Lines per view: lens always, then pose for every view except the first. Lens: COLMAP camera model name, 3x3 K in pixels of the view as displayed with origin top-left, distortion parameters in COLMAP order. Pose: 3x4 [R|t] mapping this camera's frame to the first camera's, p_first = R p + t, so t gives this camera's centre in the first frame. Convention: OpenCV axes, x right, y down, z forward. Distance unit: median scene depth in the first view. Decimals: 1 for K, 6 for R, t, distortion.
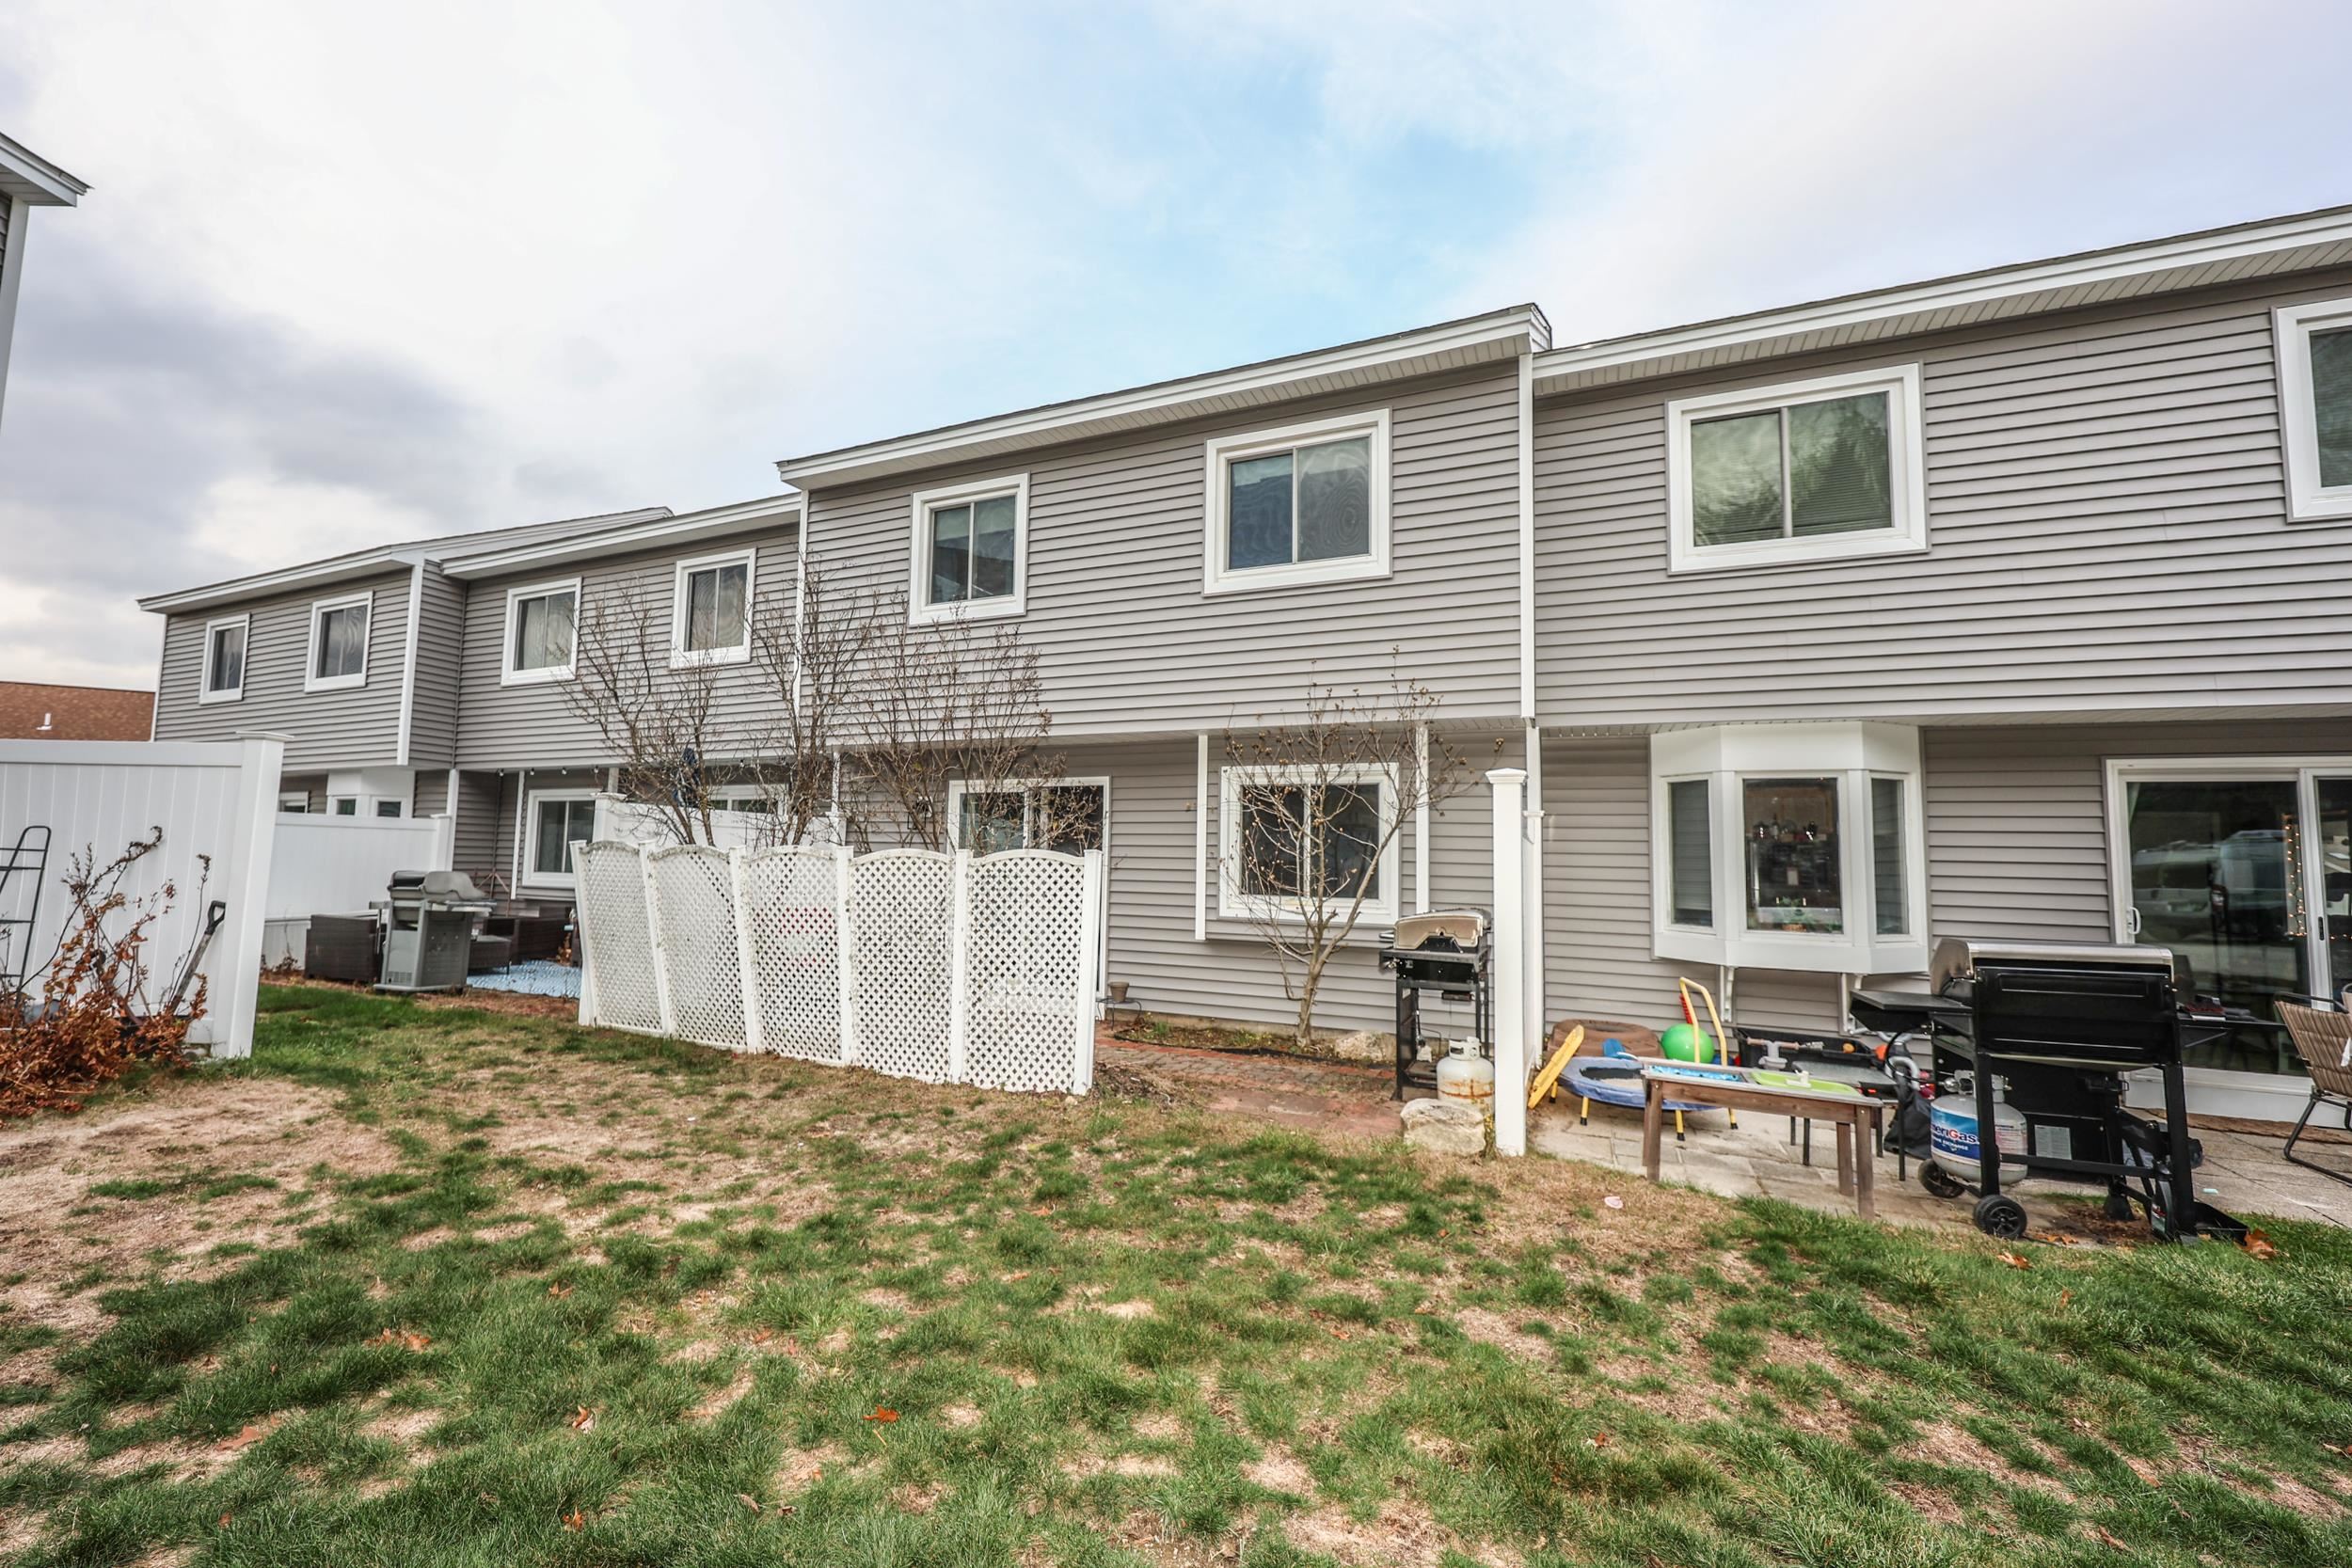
lens RADIAL K [[976.0, 0, 1174.5], [0, 976.0, 779.8], [0, 0, 1]] dist [0.002069, -0.000893]
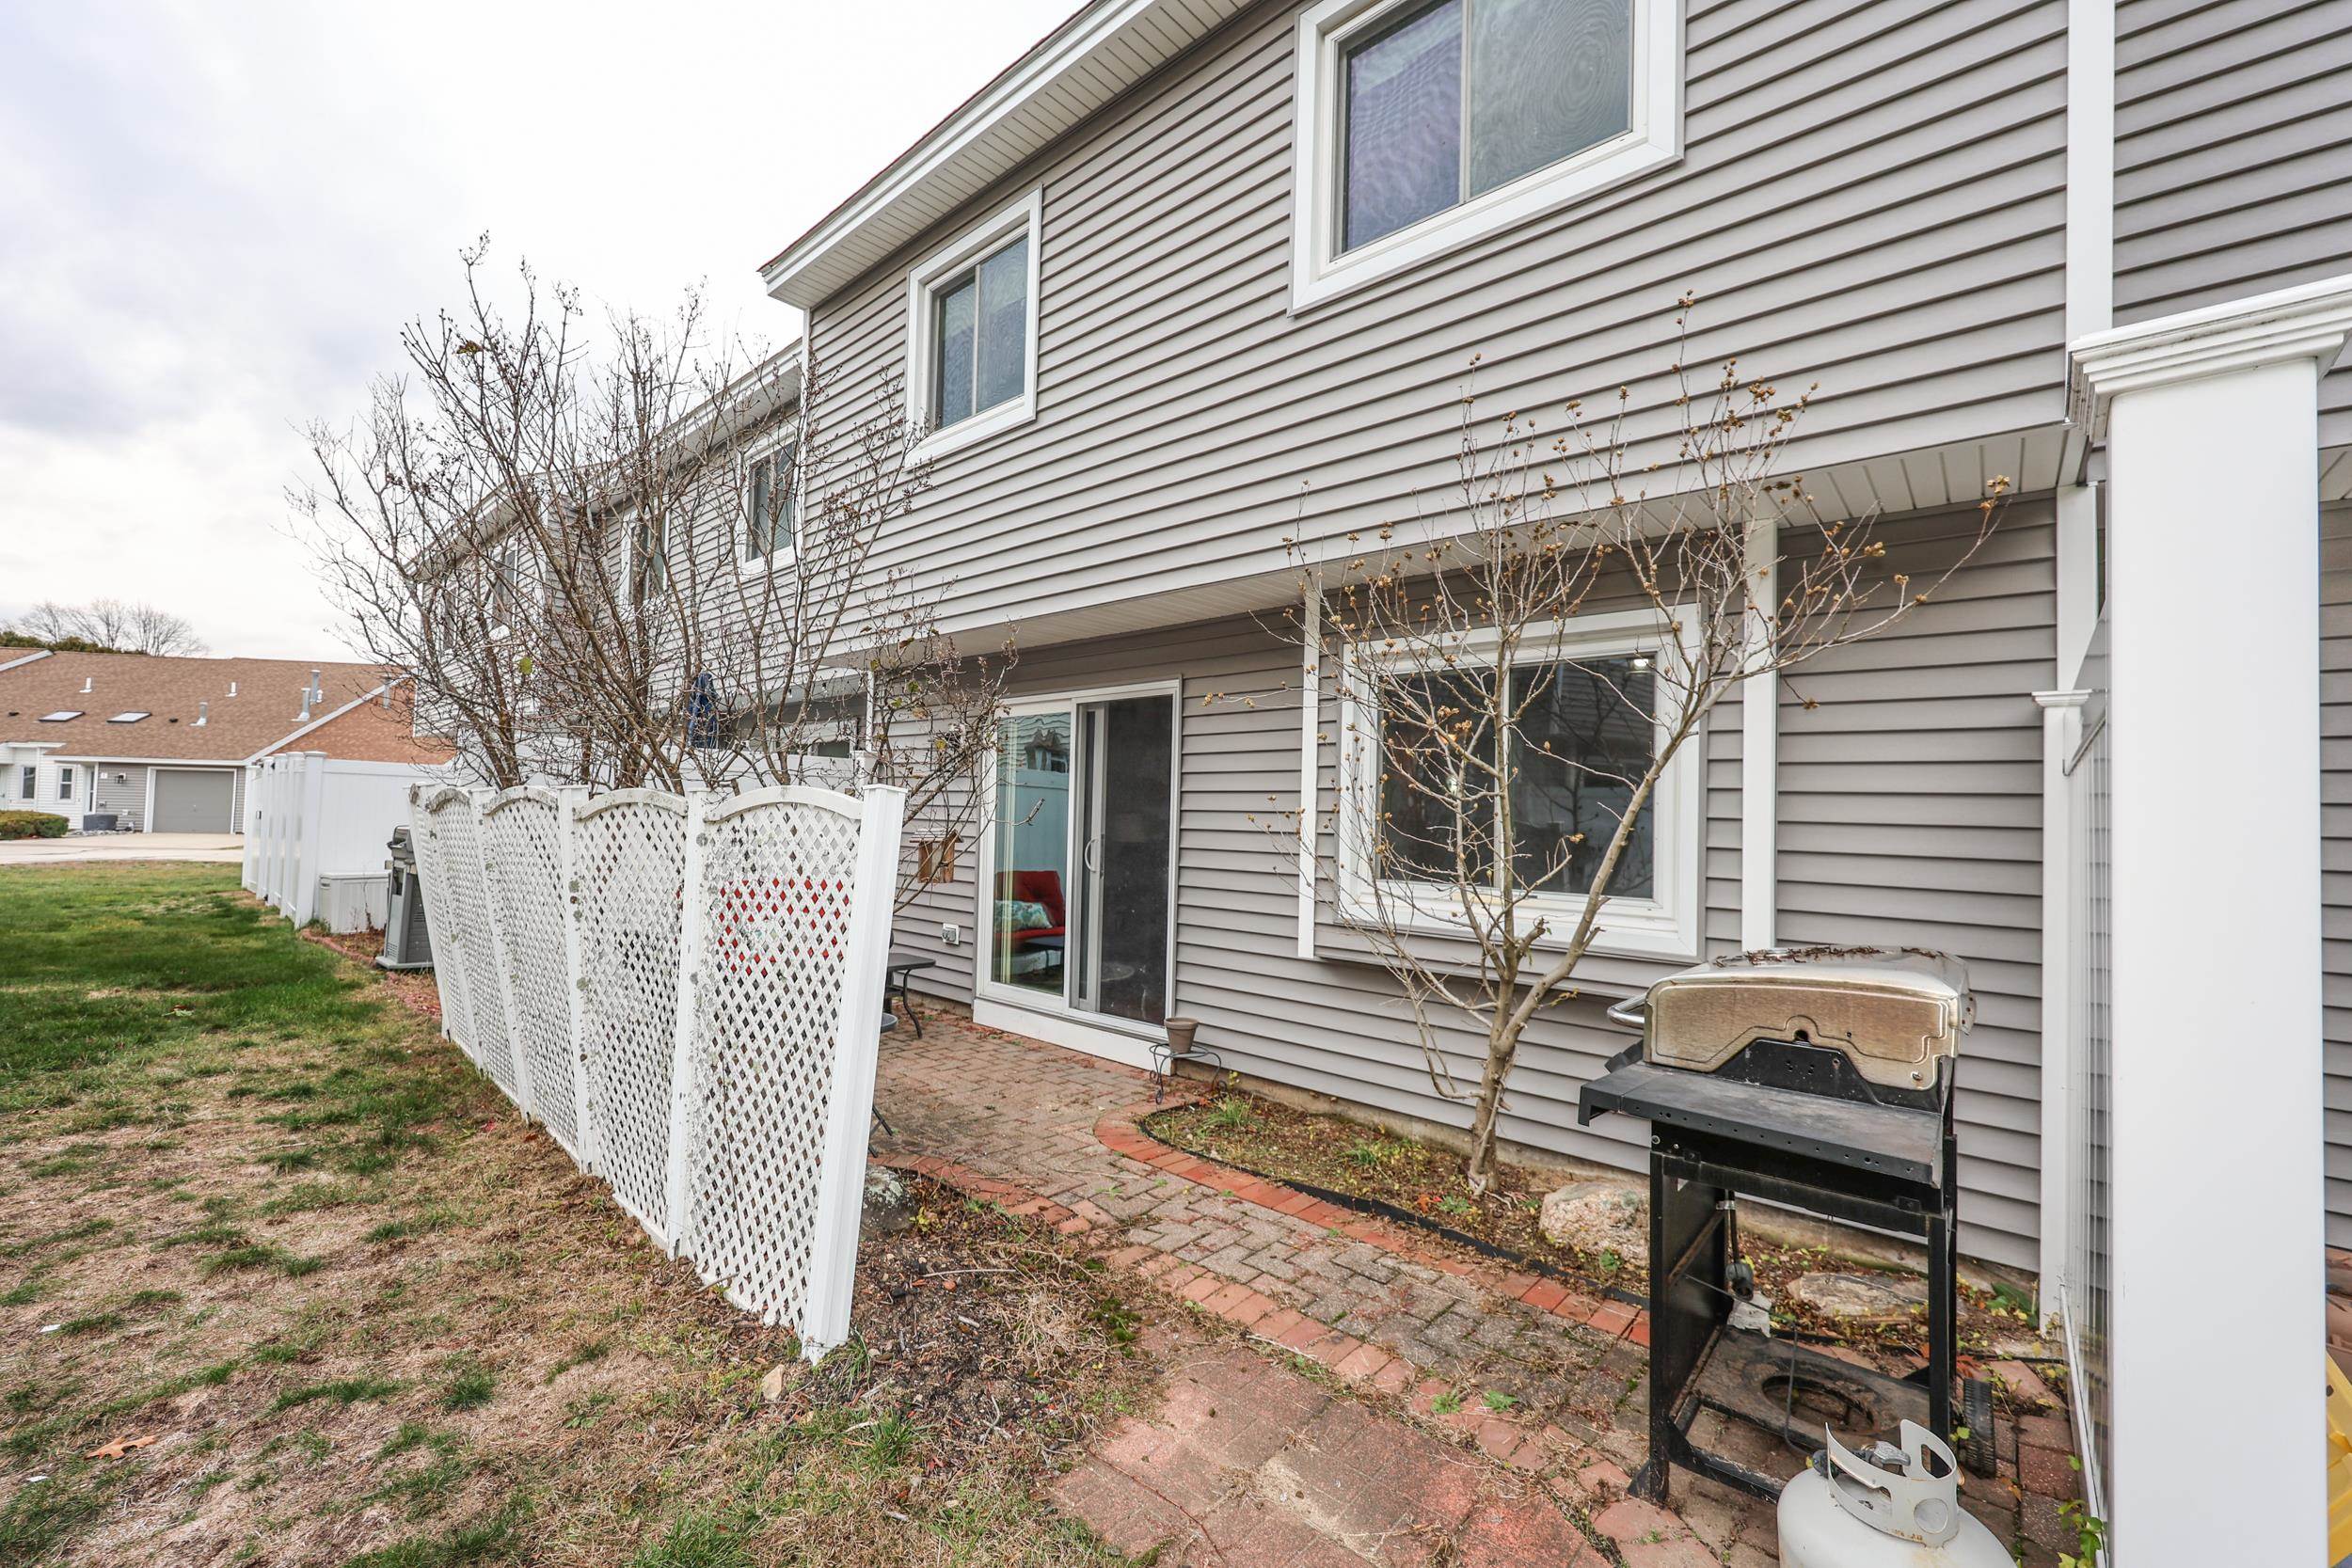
lens RADIAL K [[976.0, 0, 1168.3], [0, 976.0, 791.0], [0, 0, 1]] dist [0.002069, -0.000893]
pose [[0.951219, -0.005207, -0.308471, 0.128673], [0.021507, 0.998544, 0.049464, 0.041615], [0.307765, -0.053686, 0.949947, 0.468568]]
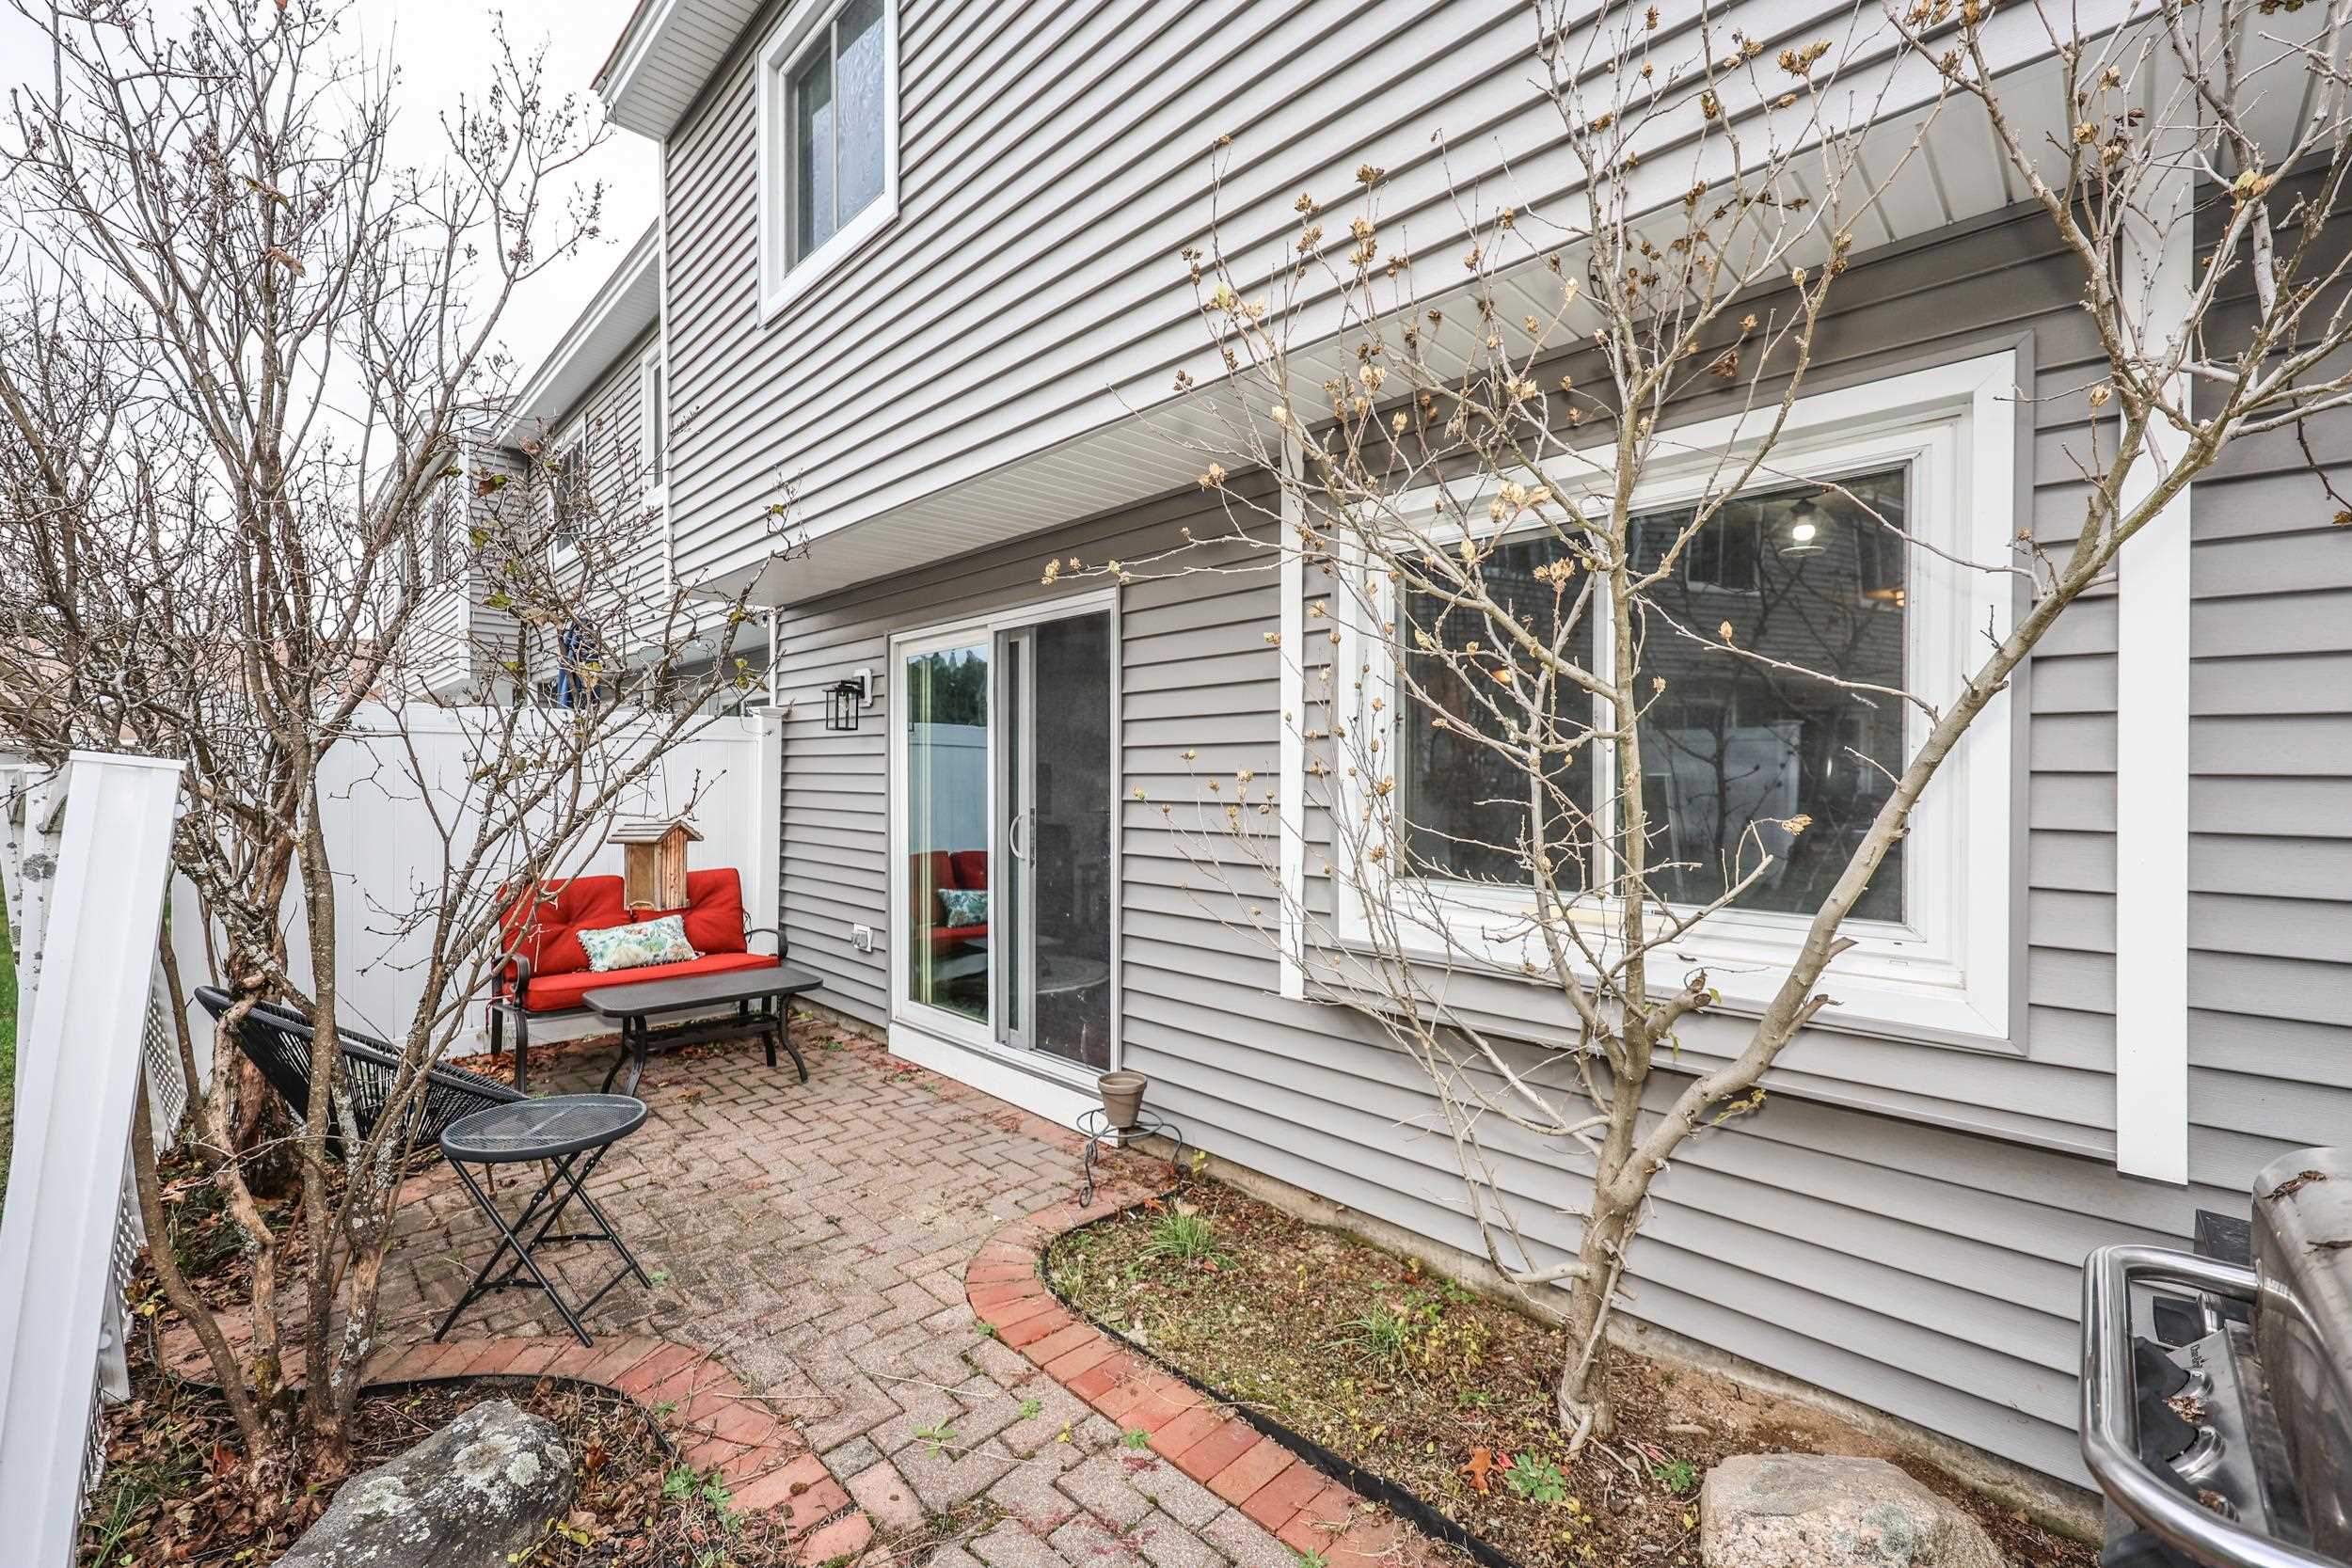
lens RADIAL K [[976.0, 0, 1164.9], [0, 976.0, 788.0], [0, 0, 1]] dist [0.002069, -0.000893]
pose [[0.931966, -0.016154, -0.362186, 0.119005], [0.052232, 0.994567, 0.090044, 0.053837], [0.358764, -0.102836, 0.927746, 0.680367]]
